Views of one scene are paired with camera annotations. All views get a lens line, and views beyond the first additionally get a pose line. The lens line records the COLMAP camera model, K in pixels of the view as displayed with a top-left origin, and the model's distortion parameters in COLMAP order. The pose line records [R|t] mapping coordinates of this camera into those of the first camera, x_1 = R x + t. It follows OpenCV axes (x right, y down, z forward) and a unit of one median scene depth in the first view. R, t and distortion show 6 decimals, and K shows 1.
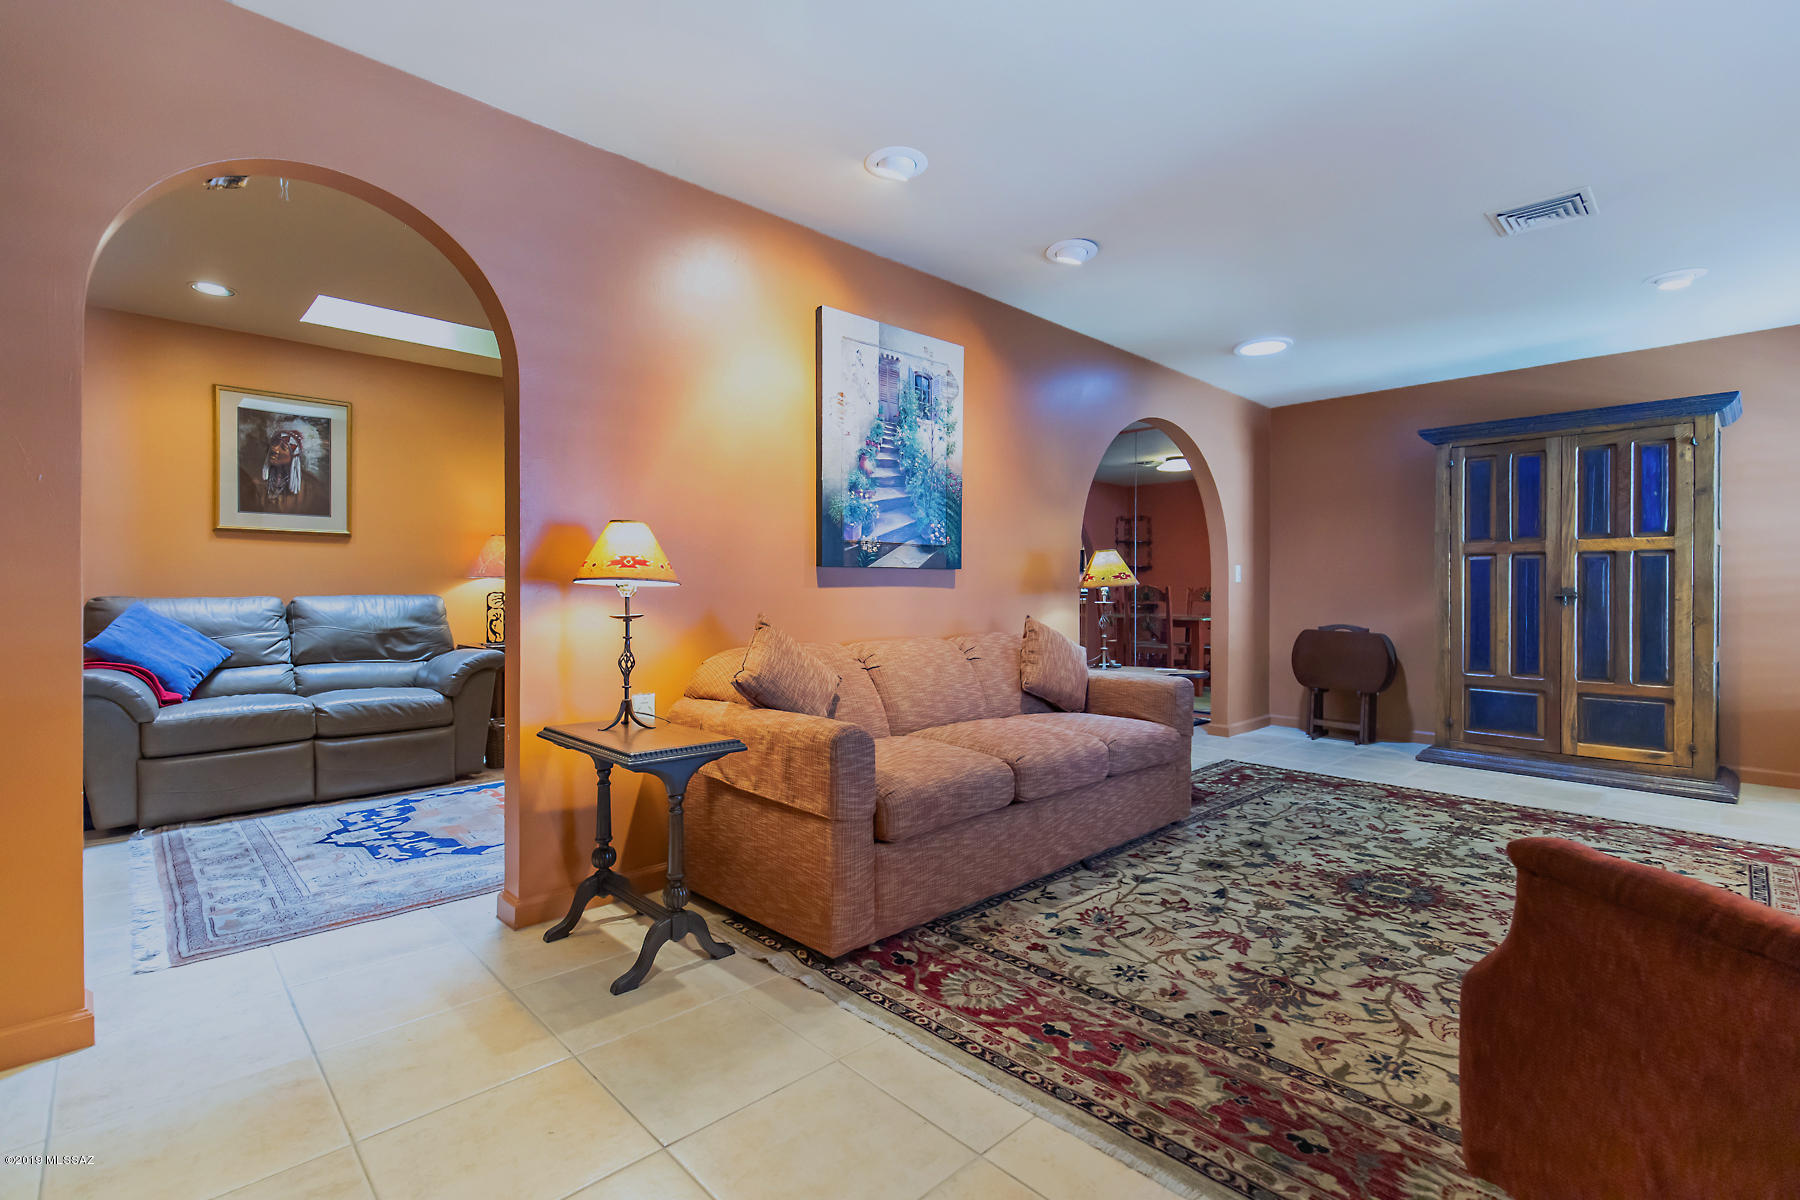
lens RADIAL K [[842.0, 0, 908.5], [0, 842.0, 595.5], [0, 0, 1]] dist [0.013146, -0.002574]
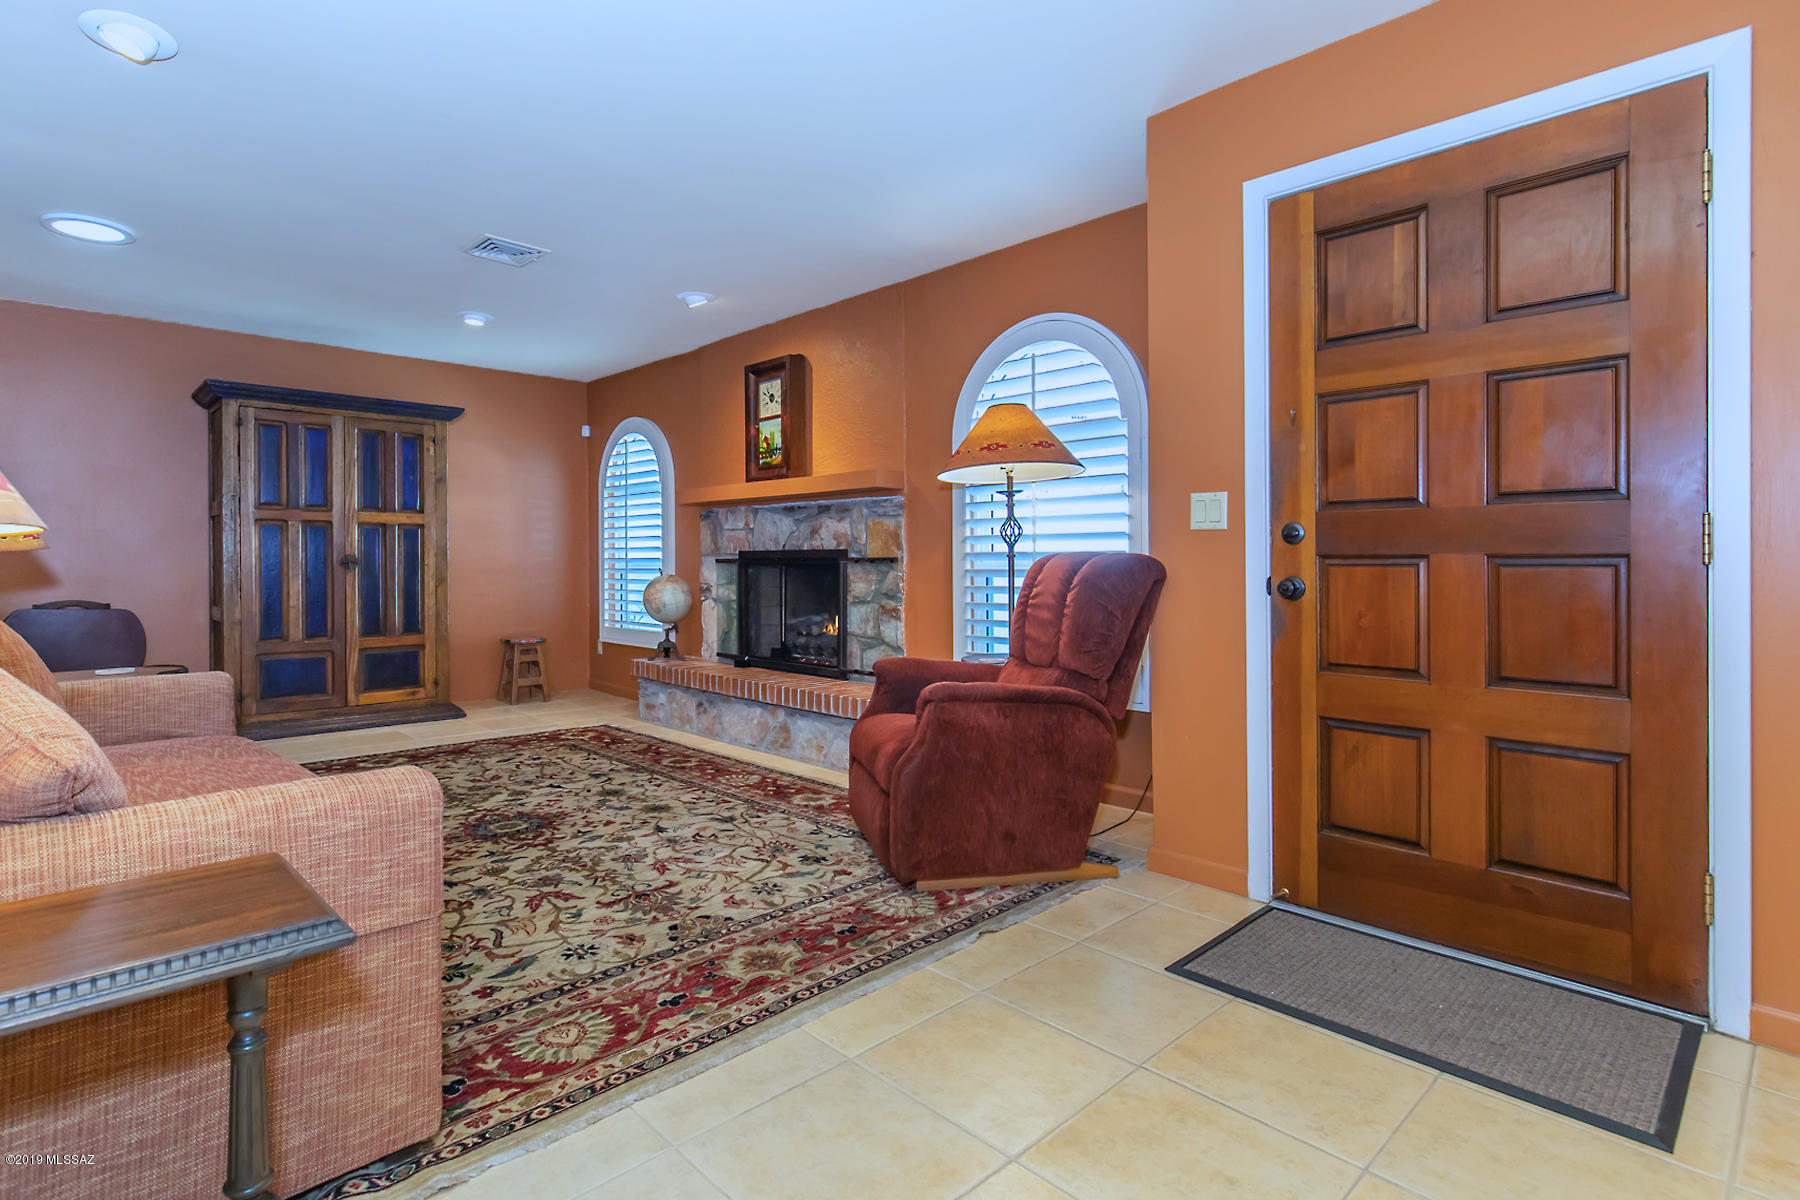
lens RADIAL K [[877.3, 0, 868.8], [0, 877.3, 559.7], [0, 0, 1]] dist [-0.001685, -0.000017]
pose [[0.011682, -0.002342, 0.999929, -0.672843], [0.008087, 0.999965, 0.002248, -0.000653], [-0.999899, 0.008061, 0.011701, 0.599960]]
